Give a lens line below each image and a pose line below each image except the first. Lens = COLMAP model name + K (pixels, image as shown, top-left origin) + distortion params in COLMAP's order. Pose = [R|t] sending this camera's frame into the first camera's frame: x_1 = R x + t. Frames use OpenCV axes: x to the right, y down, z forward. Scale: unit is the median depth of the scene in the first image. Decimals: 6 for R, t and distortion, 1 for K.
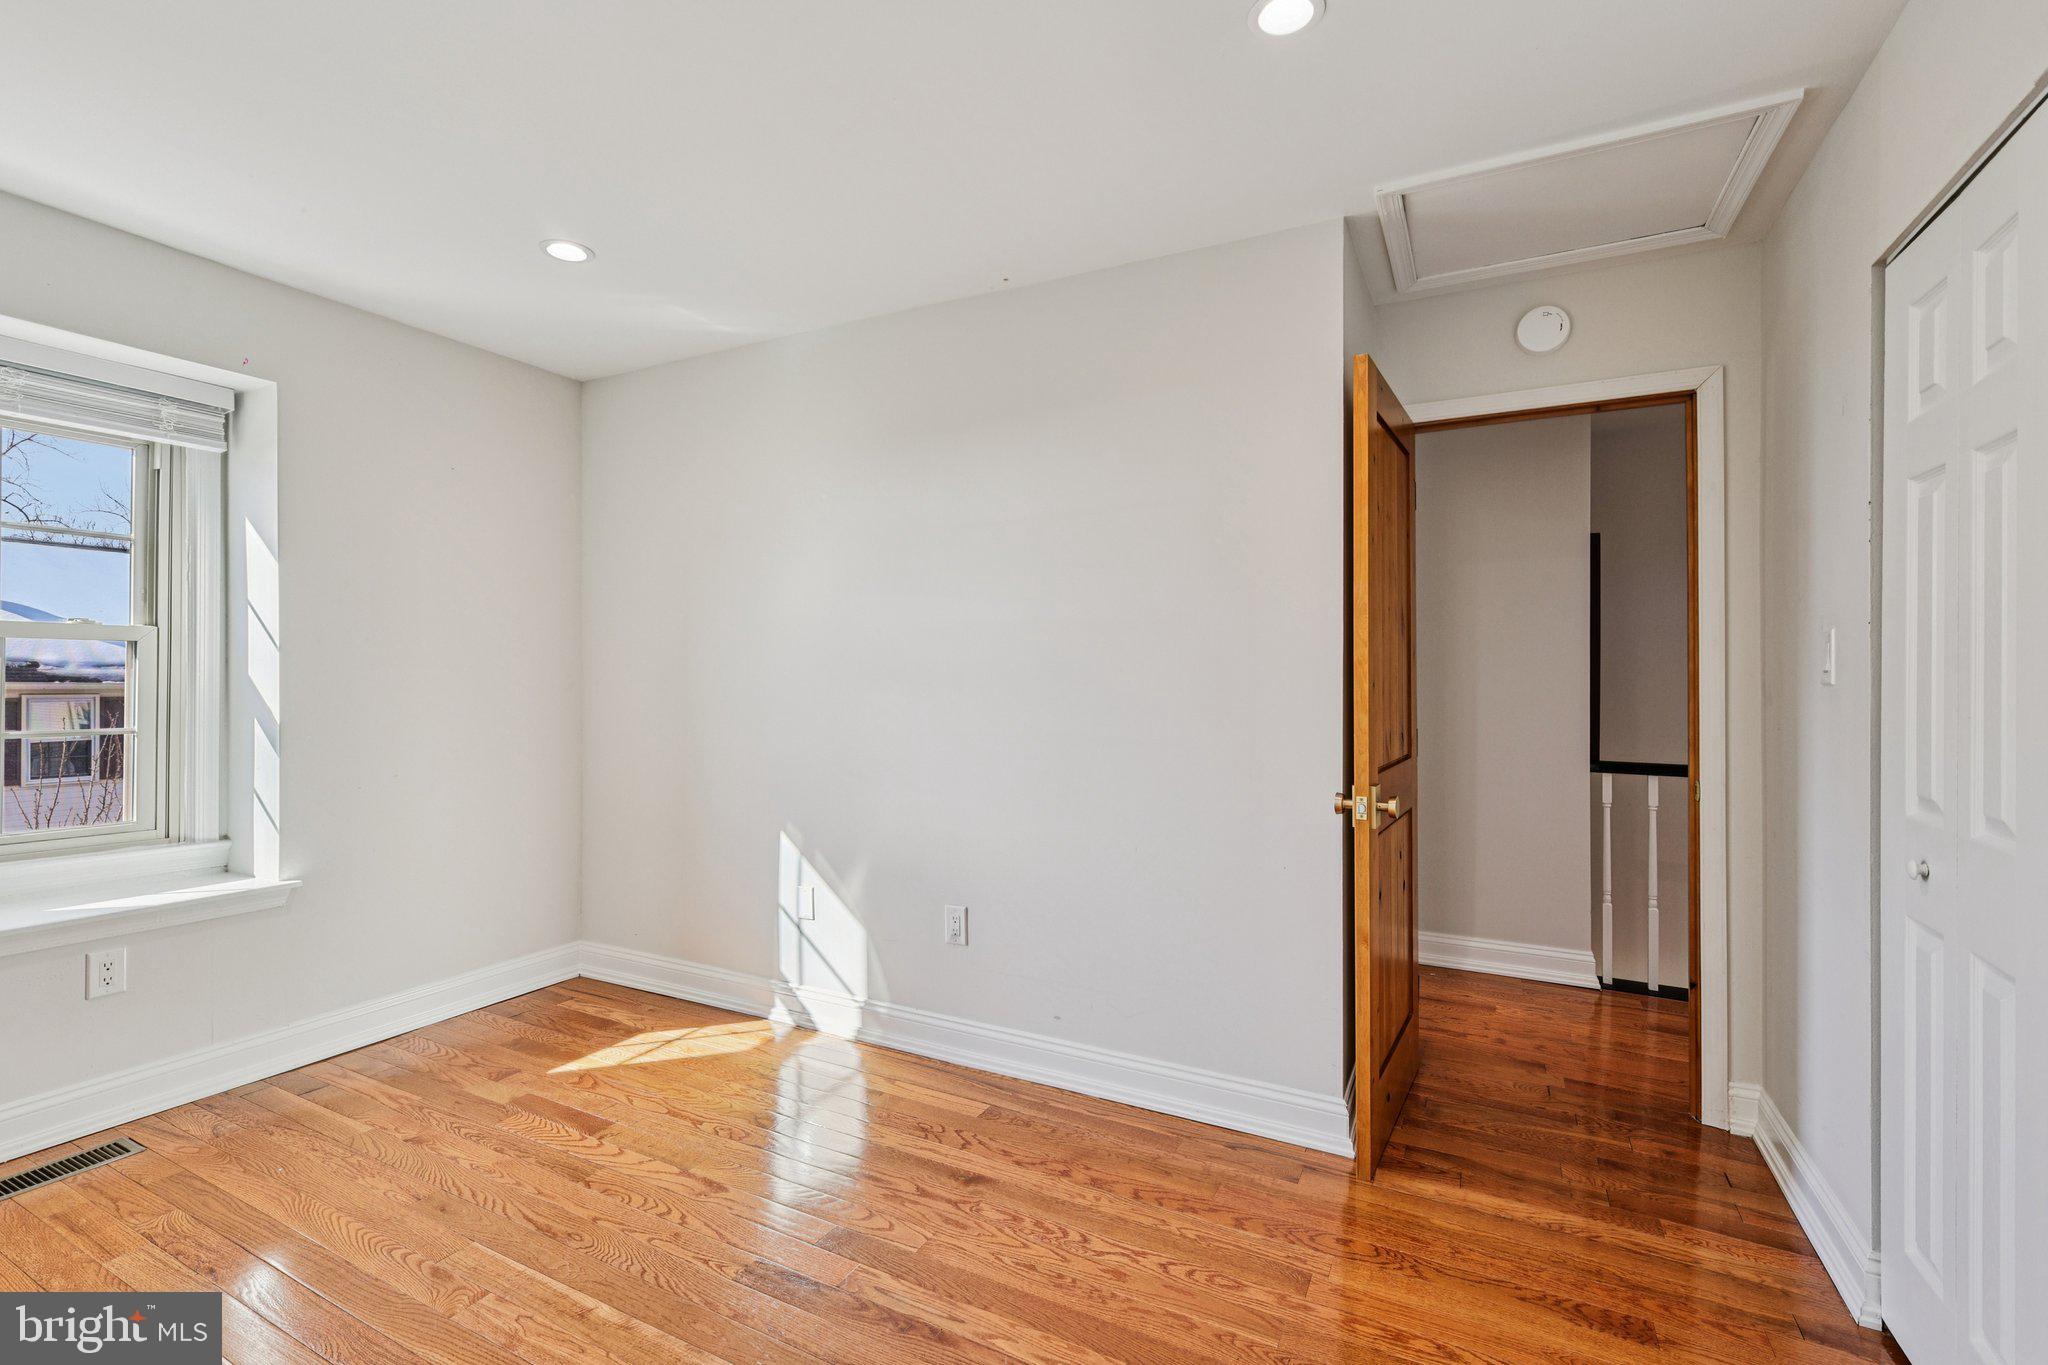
lens RADIAL K [[888.3, 0, 1026.9], [0, 888.3, 679.5], [0, 0, 1]] dist [0.004757, 0.000038]
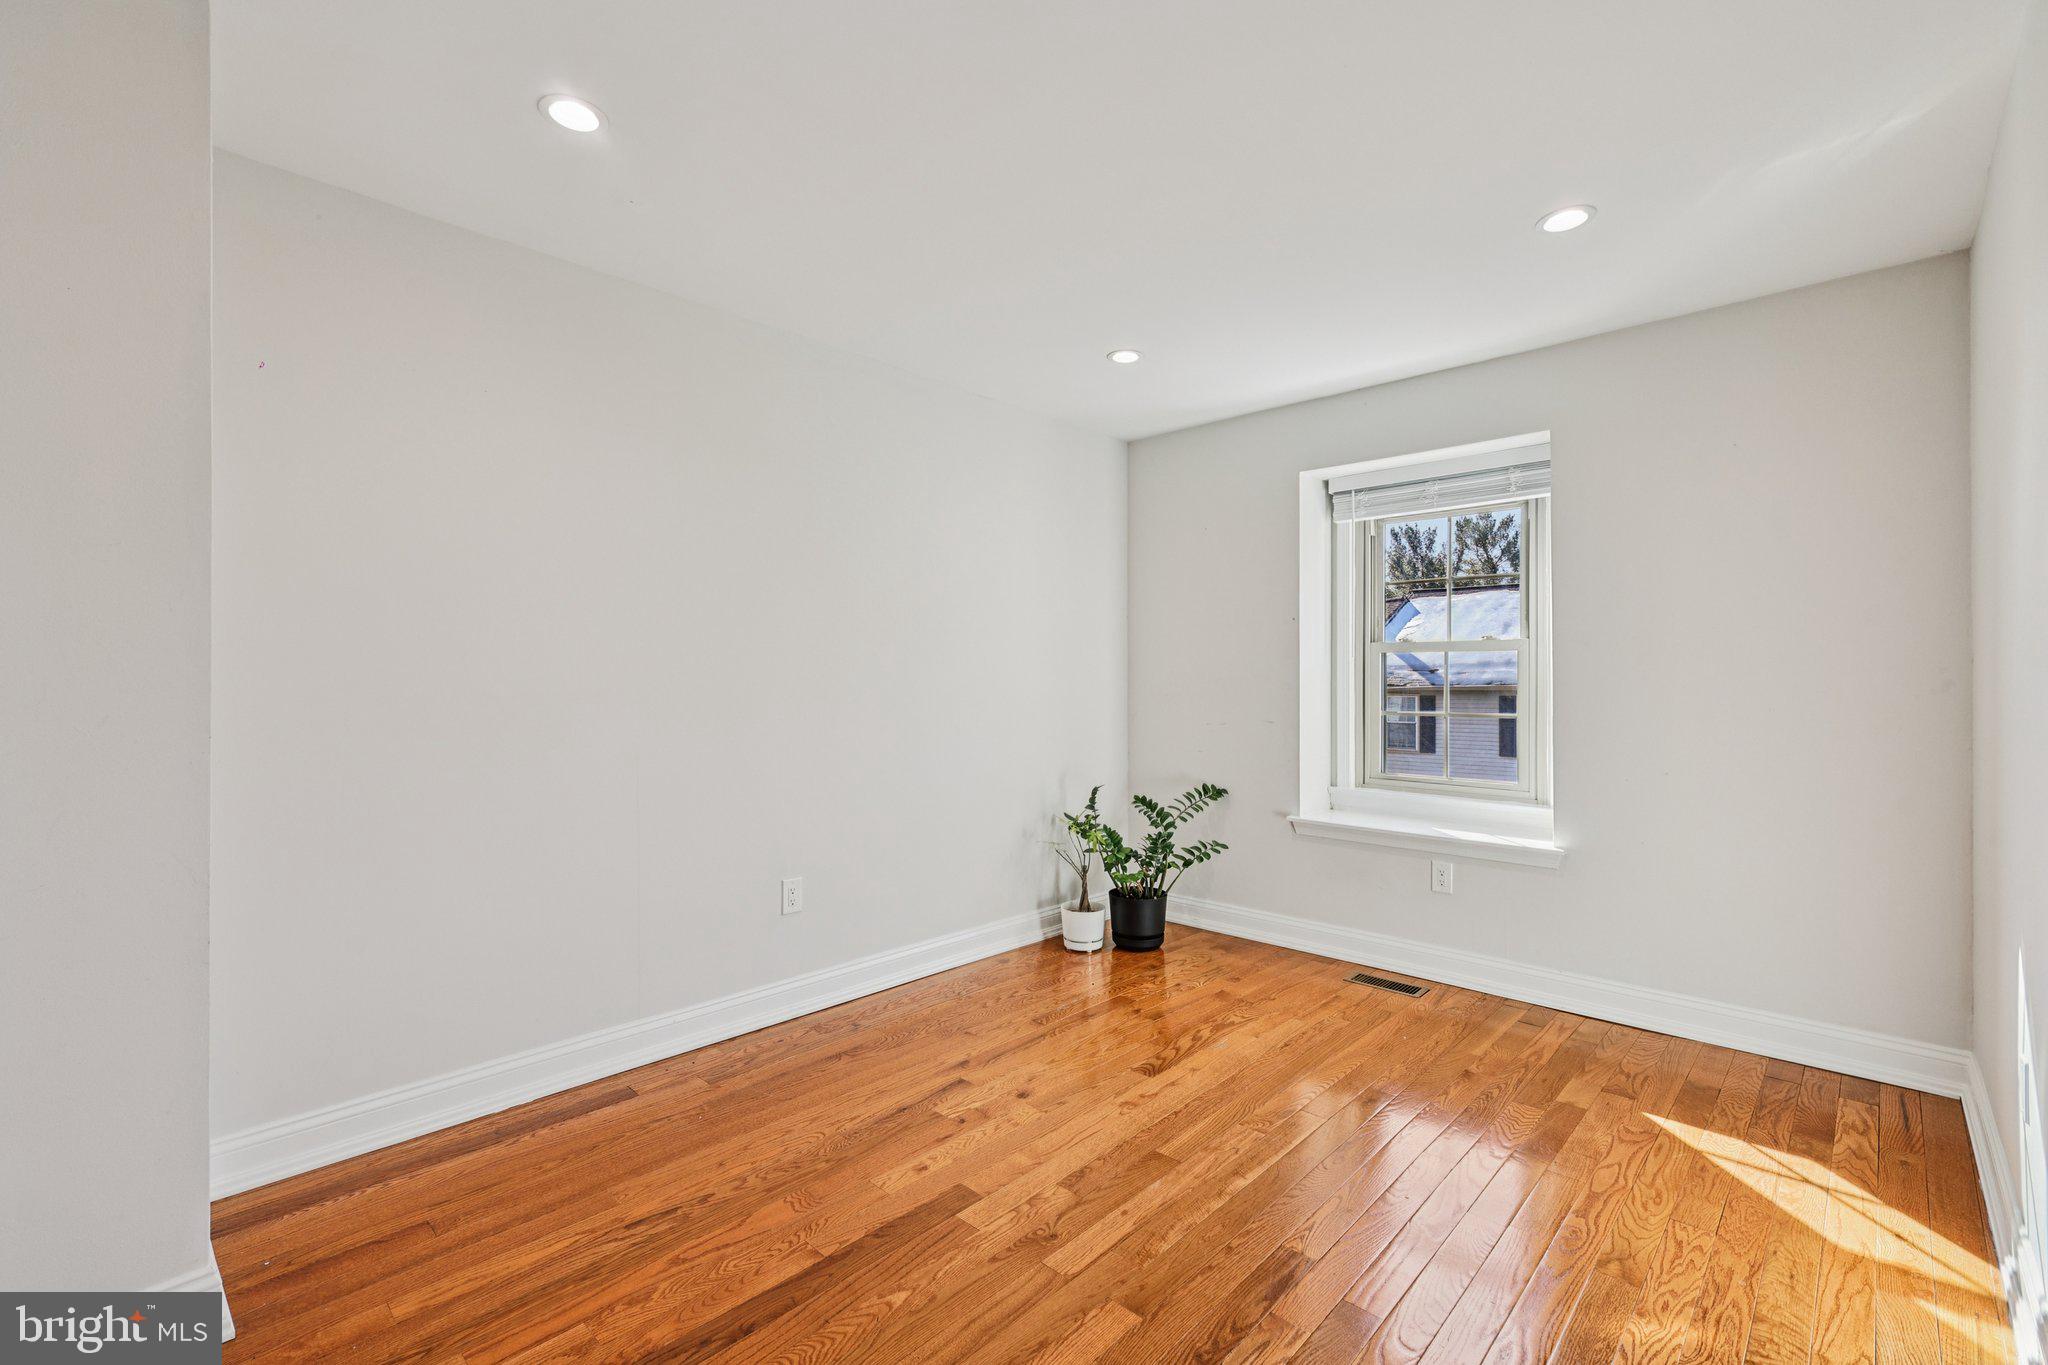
lens RADIAL K [[888.3, 0, 1026.9], [0, 888.3, 679.5], [0, 0, 1]] dist [0.004757, 0.000038]
pose [[-0.265634, -0.003914, -0.964066, 0.501308], [0.000744, 0.999991, -0.004265, 0.006638], [0.964074, -0.001850, -0.265629, 0.646114]]
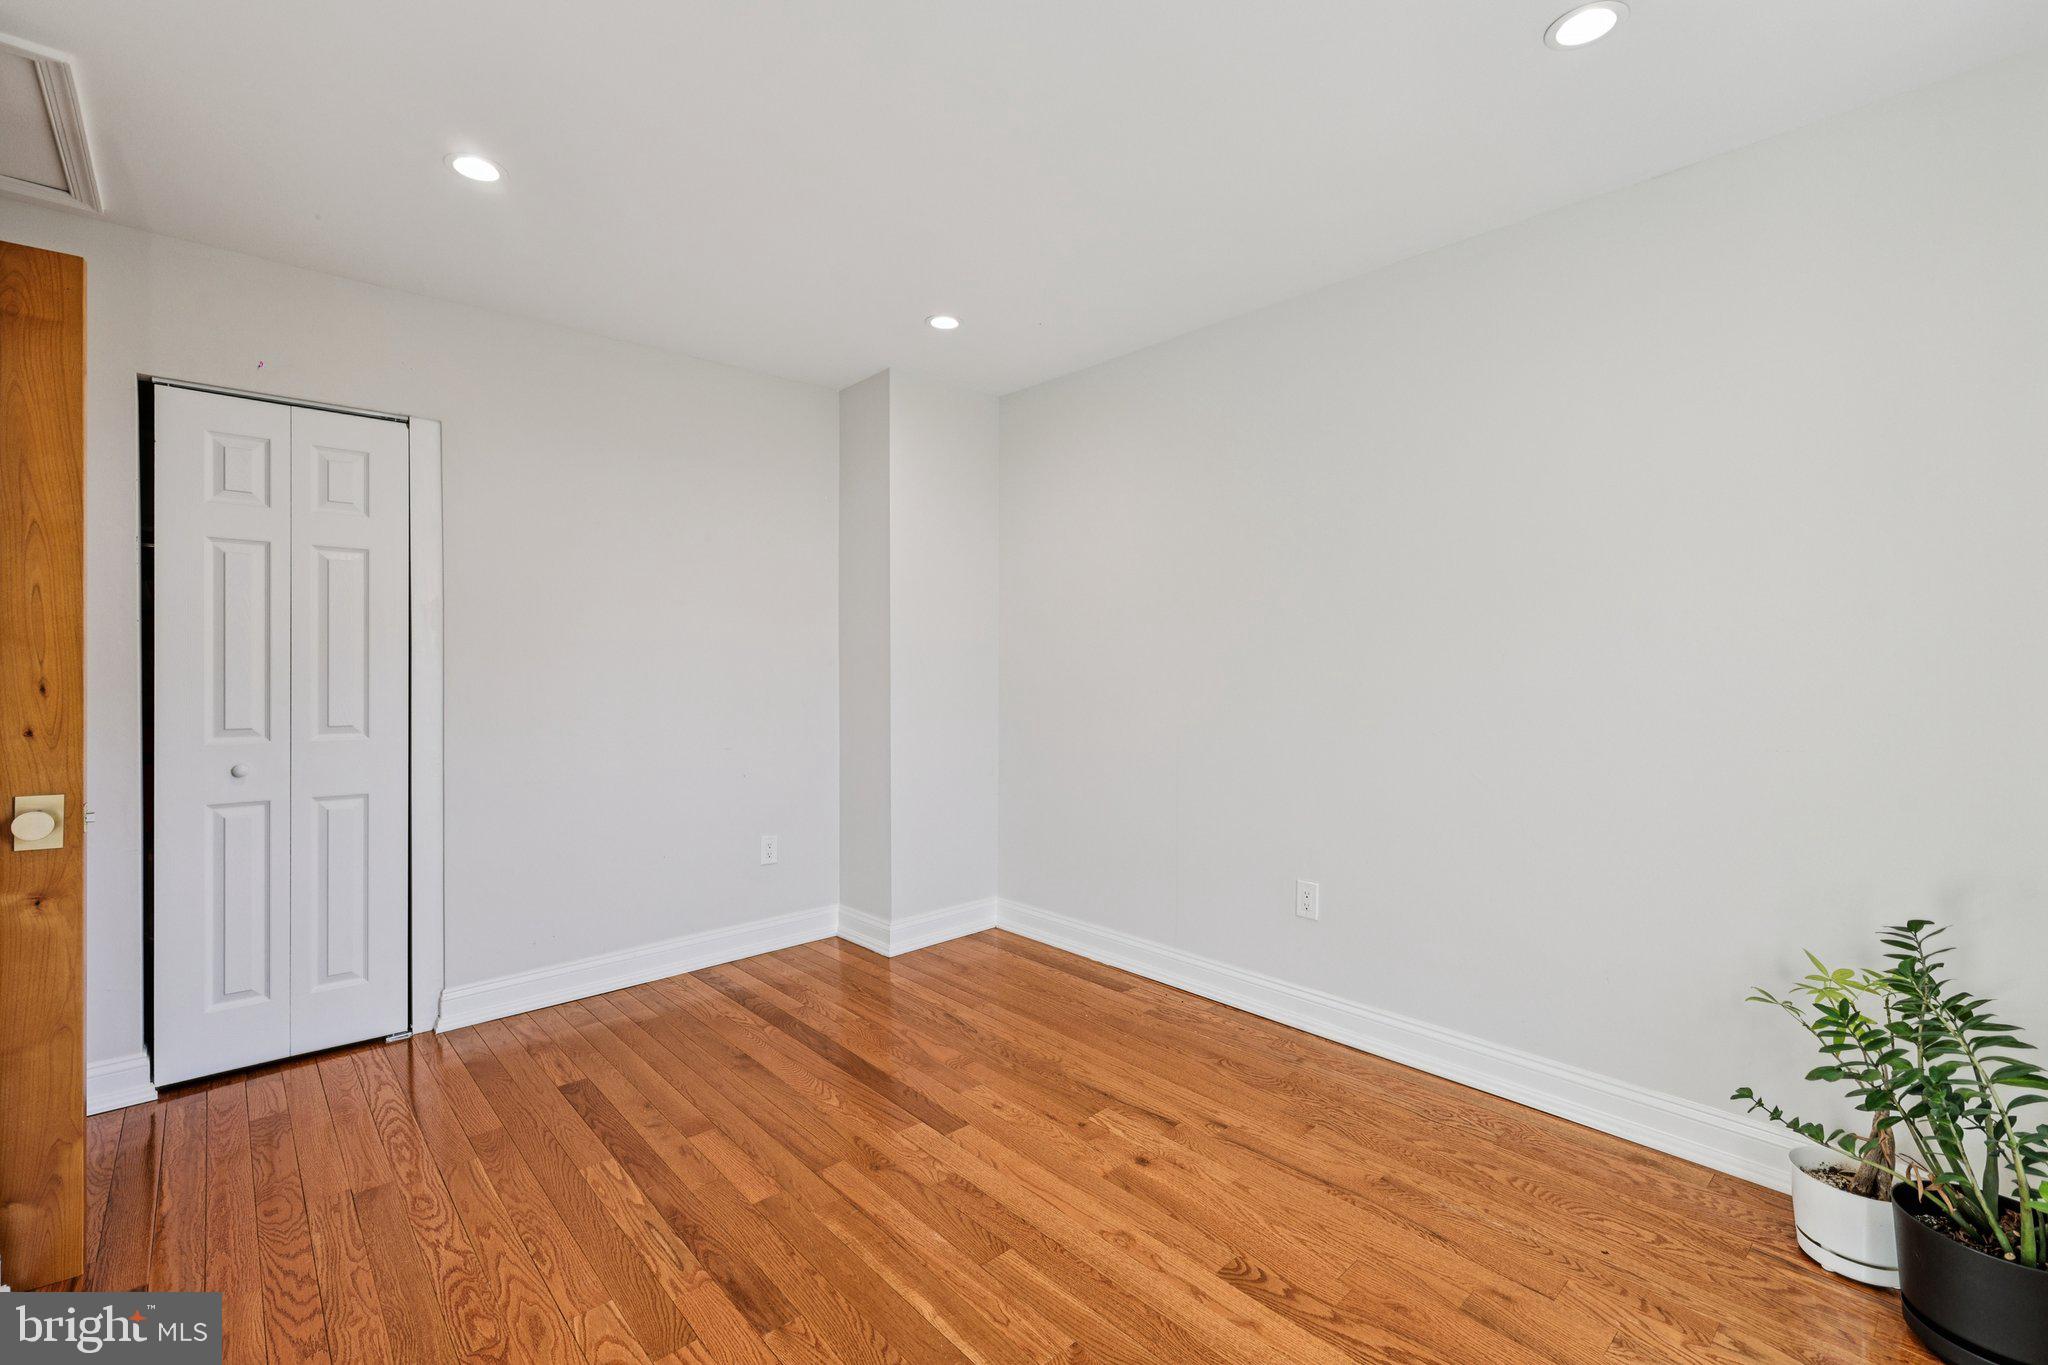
lens RADIAL K [[888.3, 0, 1026.9], [0, 888.3, 679.5], [0, 0, 1]] dist [0.004757, 0.000038]
pose [[-0.943899, -0.009316, 0.330102, -0.556974], [-0.003643, 0.999835, 0.017799, -0.003847], [-0.330213, 0.015598, -0.943778, 1.167683]]
